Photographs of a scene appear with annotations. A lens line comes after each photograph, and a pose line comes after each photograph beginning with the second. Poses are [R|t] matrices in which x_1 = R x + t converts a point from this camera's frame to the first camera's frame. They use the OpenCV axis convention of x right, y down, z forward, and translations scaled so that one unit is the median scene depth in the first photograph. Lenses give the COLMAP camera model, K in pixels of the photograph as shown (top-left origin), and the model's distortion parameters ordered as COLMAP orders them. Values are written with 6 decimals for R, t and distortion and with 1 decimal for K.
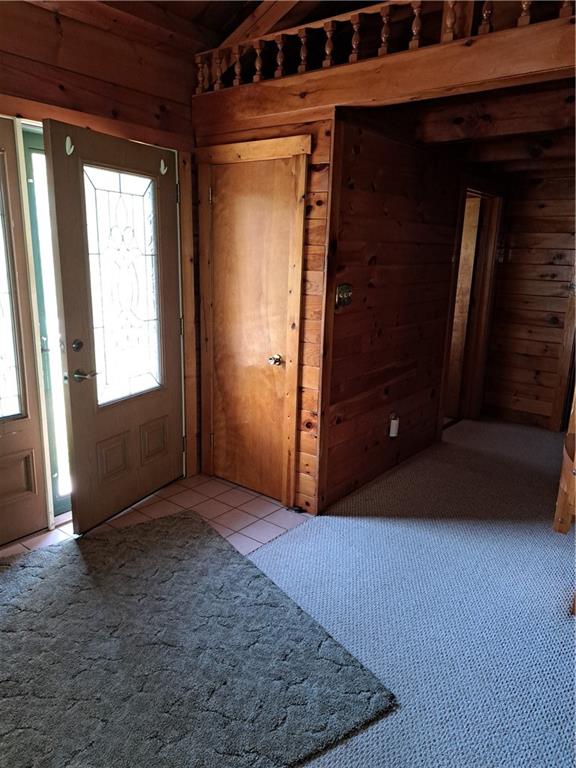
lens RADIAL K [[543.8, 0, 288.4], [0, 543.8, 379.4], [0, 0, 1]] dist [0.101841, -0.096941]
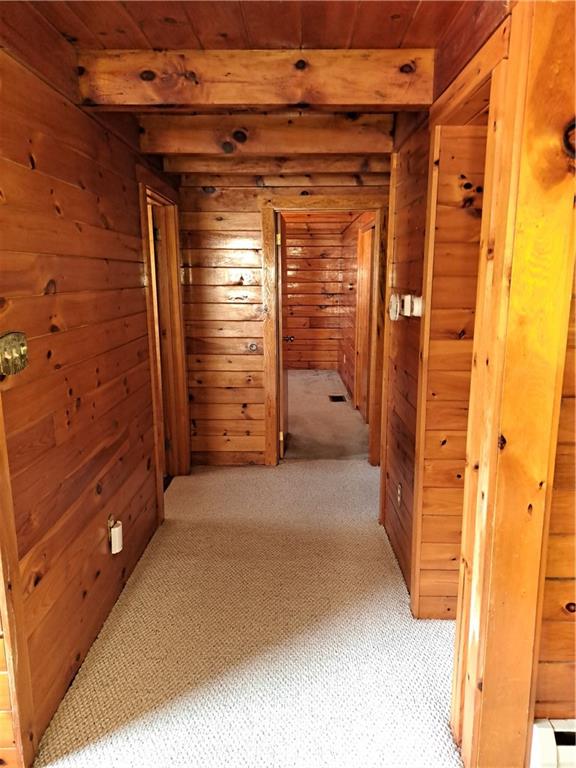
lens RADIAL K [[543.8, 0, 288.4], [0, 543.8, 379.4], [0, 0, 1]] dist [0.101841, -0.096941]
pose [[0.789560, -0.146744, 0.595870, -0.009896], [0.169311, 0.985392, 0.018325, -0.078348], [-0.589855, 0.086419, 0.802872, 0.342370]]
